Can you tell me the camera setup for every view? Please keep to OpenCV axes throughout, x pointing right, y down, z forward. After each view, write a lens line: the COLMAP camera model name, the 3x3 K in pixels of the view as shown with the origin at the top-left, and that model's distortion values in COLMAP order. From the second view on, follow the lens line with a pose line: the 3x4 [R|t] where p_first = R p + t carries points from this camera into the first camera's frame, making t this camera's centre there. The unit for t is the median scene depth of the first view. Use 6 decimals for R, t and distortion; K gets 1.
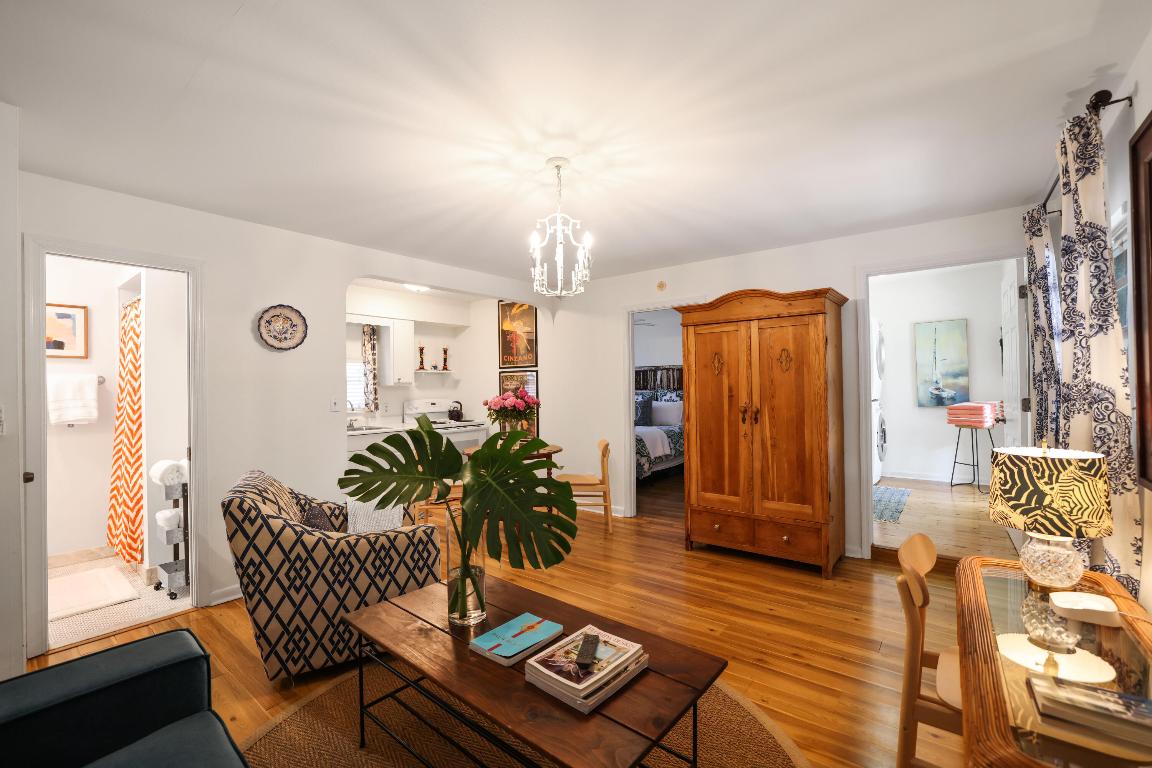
lens RADIAL K [[489.2, 0, 580.6], [0, 489.2, 386.2], [0, 0, 1]] dist [-0.011349, -0.000011]
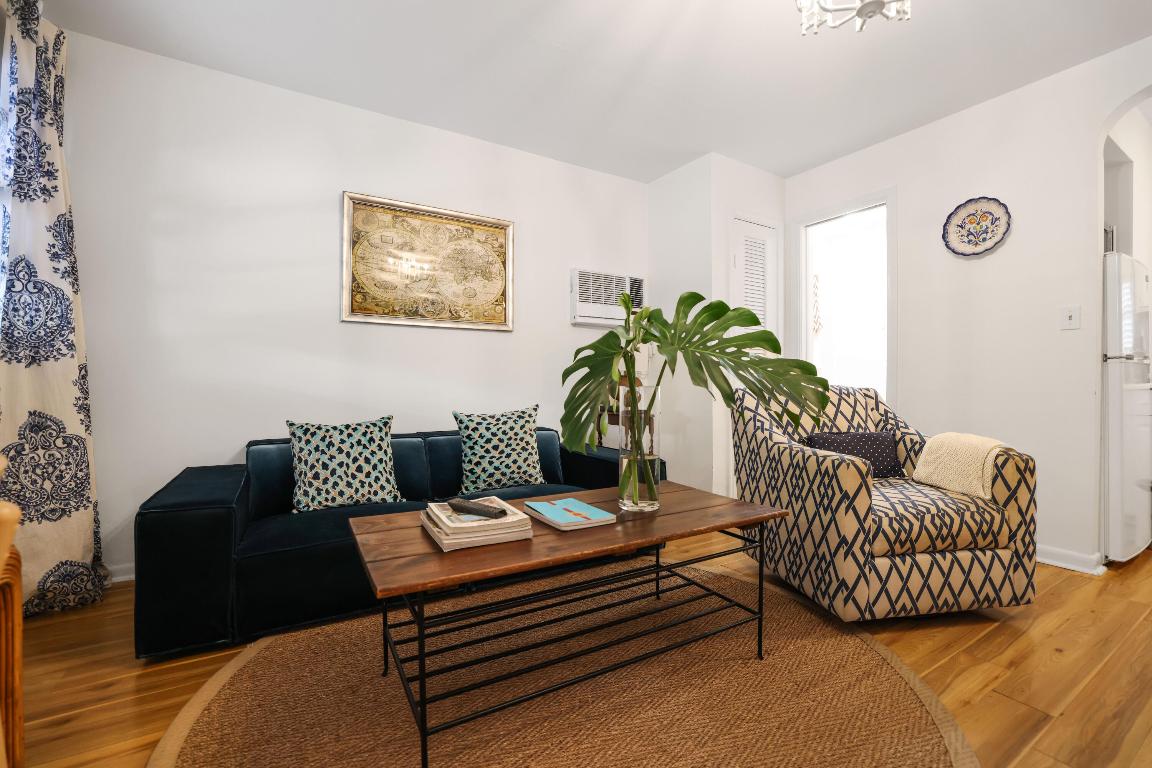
lens RADIAL K [[489.2, 0, 575.8], [0, 489.2, 387.0], [0, 0, 1]] dist [-0.011349, -0.000011]
pose [[-0.350479, 0.002994, -0.936566, 0.369328], [-0.007619, 0.999953, 0.006047, 0.145336], [0.936540, 0.009255, -0.350440, 0.693624]]
